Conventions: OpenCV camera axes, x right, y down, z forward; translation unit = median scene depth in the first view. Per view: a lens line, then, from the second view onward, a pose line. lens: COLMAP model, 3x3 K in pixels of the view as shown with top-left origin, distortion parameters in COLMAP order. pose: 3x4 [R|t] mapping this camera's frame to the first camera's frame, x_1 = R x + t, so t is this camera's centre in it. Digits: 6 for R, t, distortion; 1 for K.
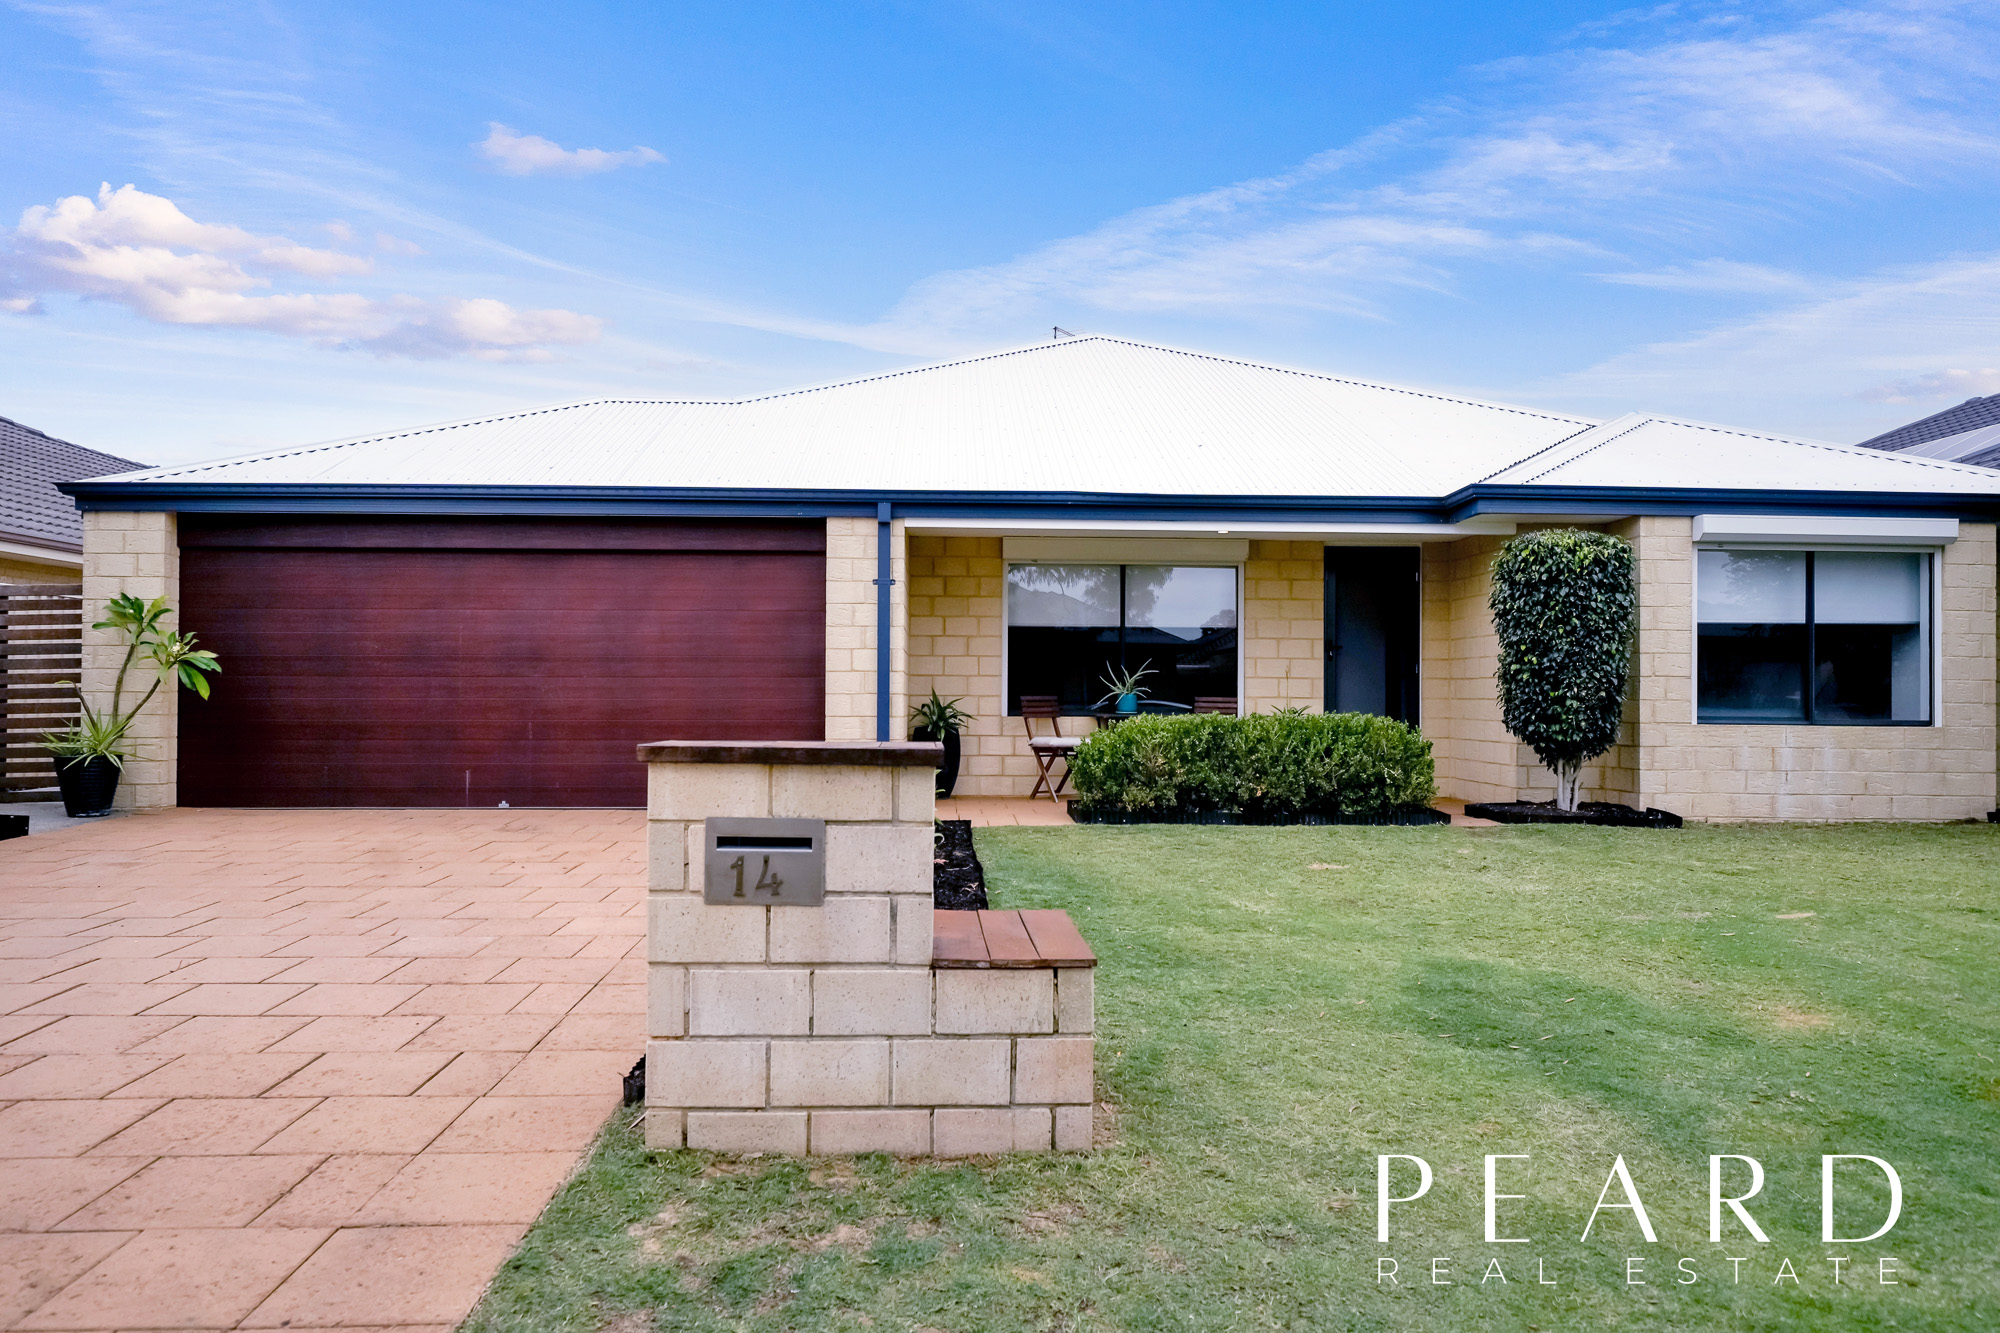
lens RADIAL K [[1267.9, 0, 996.5], [0, 1267.9, 682.5], [0, 0, 1]] dist [-0.020401, -0.000920]
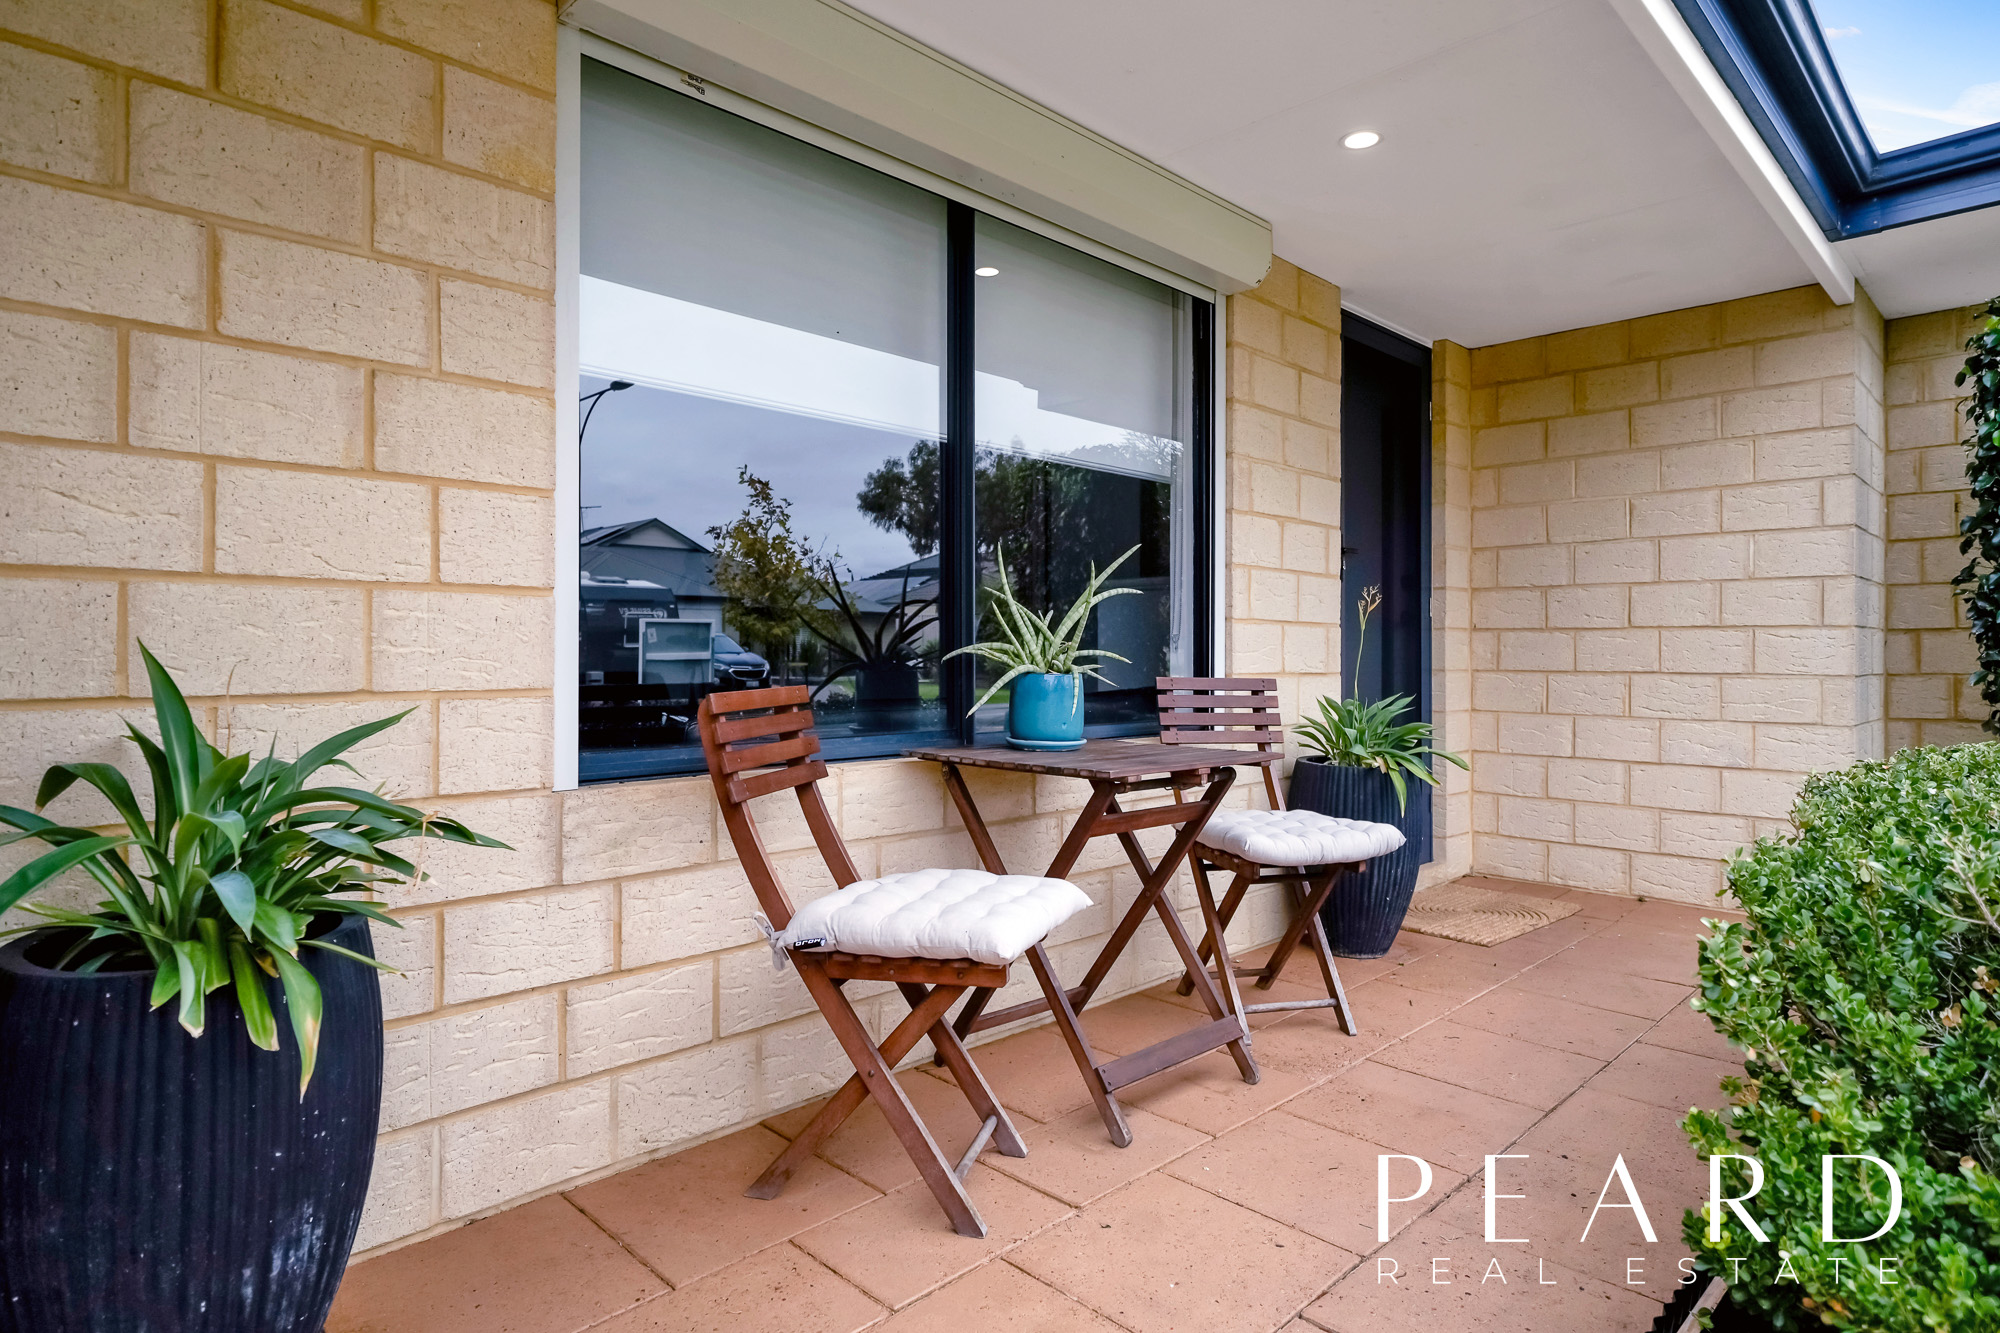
lens RADIAL K [[1093.6, 0, 996.9], [0, 1093.6, 647.8], [0, 0, 1]] dist [-0.006074, -0.001048]
pose [[0.732187, -0.002930, 0.681097, -0.070982], [0.001393, 0.999995, 0.002805, 0.003854], [-0.681102, -0.001105, 0.732188, 0.928511]]
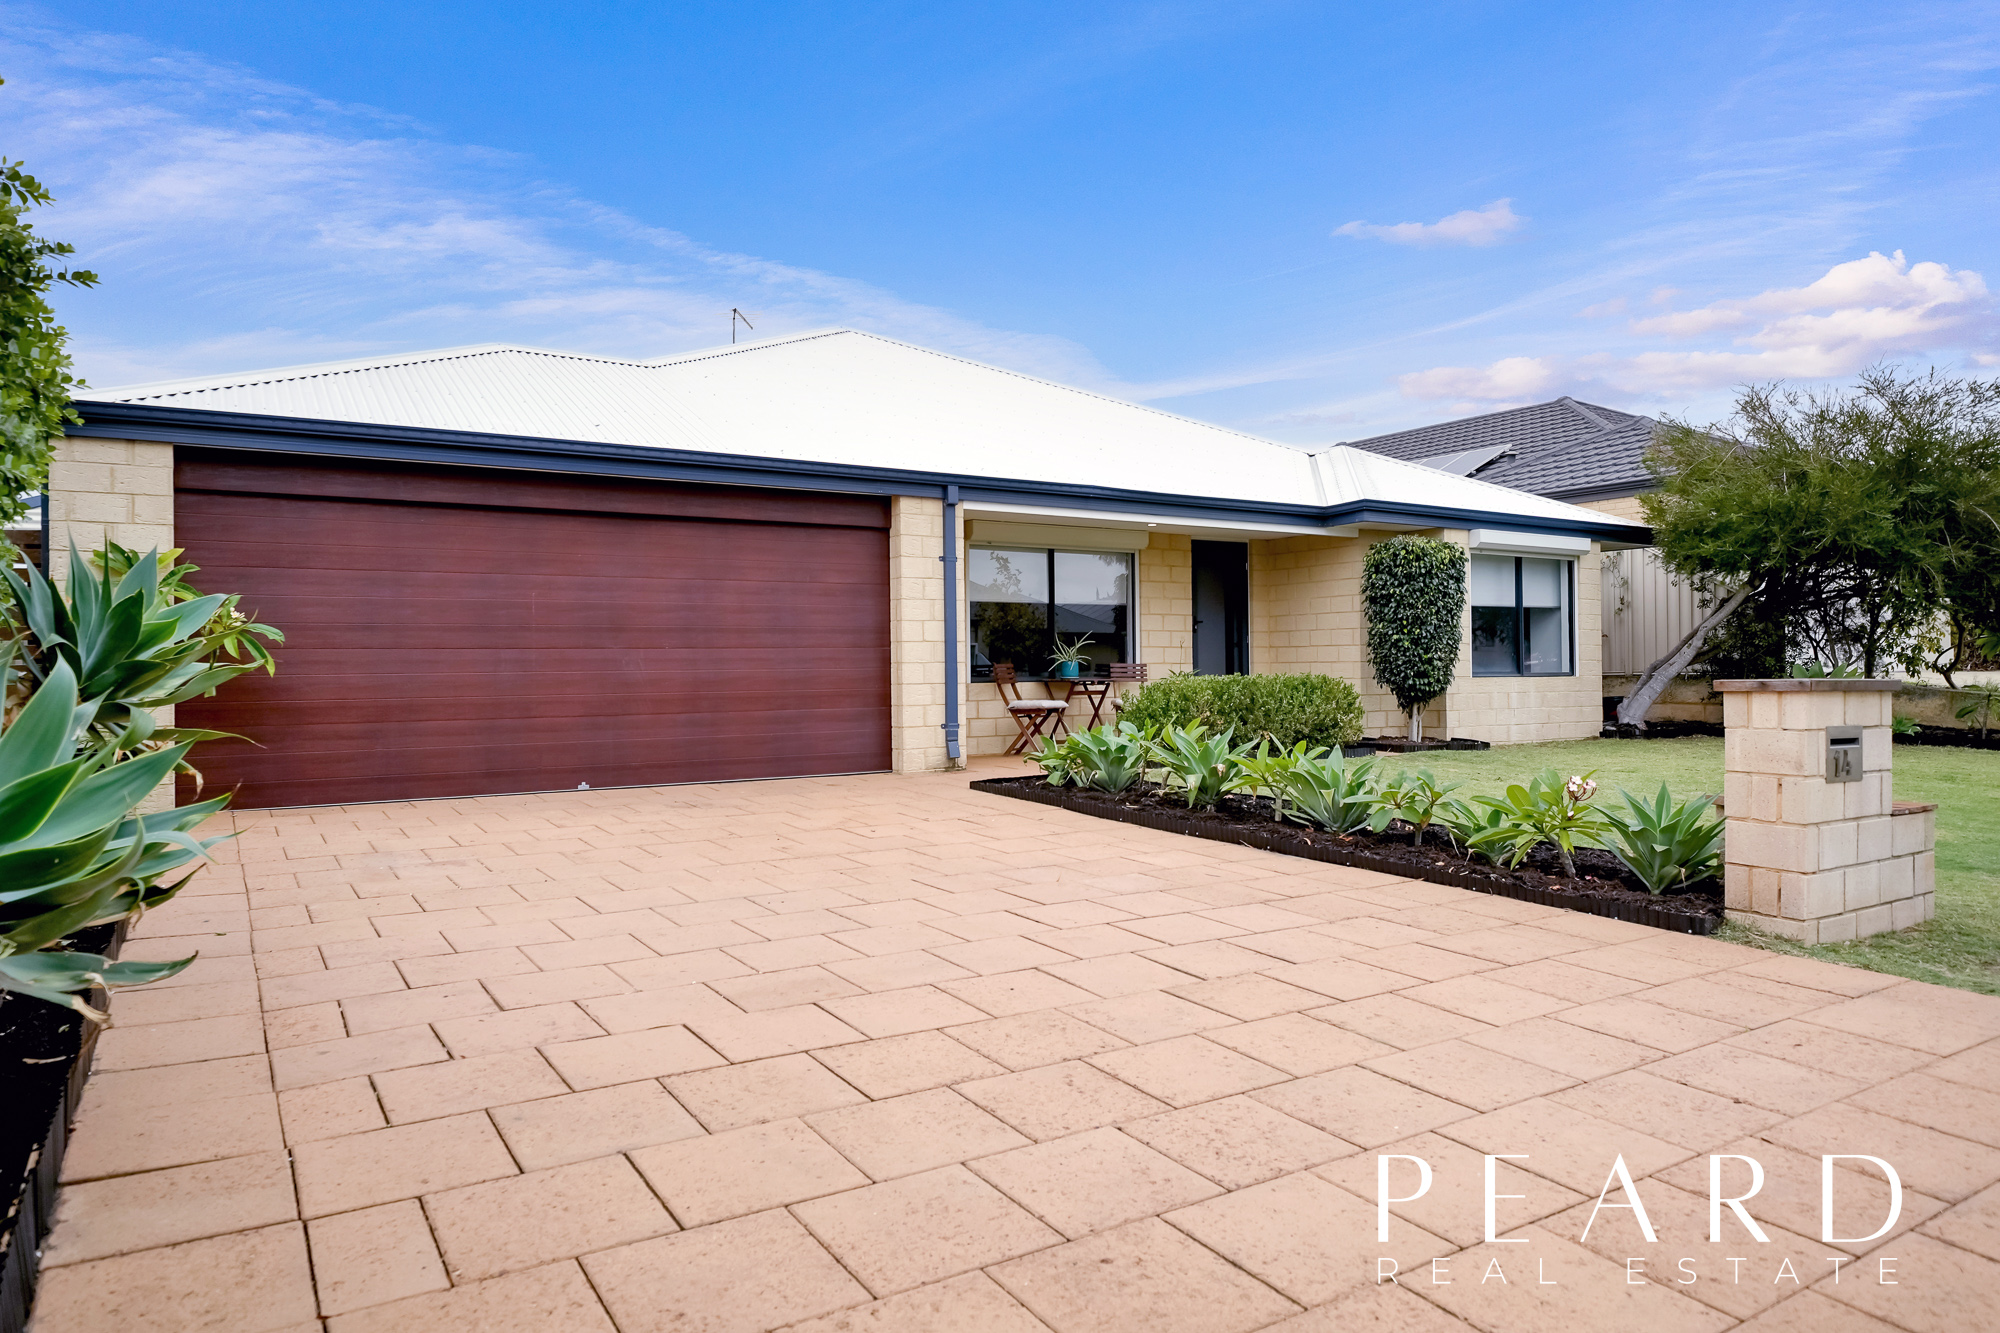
lens RADIAL K [[1267.9, 0, 990.4], [0, 1267.9, 658.4], [0, 0, 1]] dist [-0.020401, -0.000920]
pose [[0.864778, -0.009287, 0.502068, -0.596895], [0.008001, 0.999957, 0.004716, 0.000655], [-0.502091, -0.000062, 0.864815, 0.044707]]
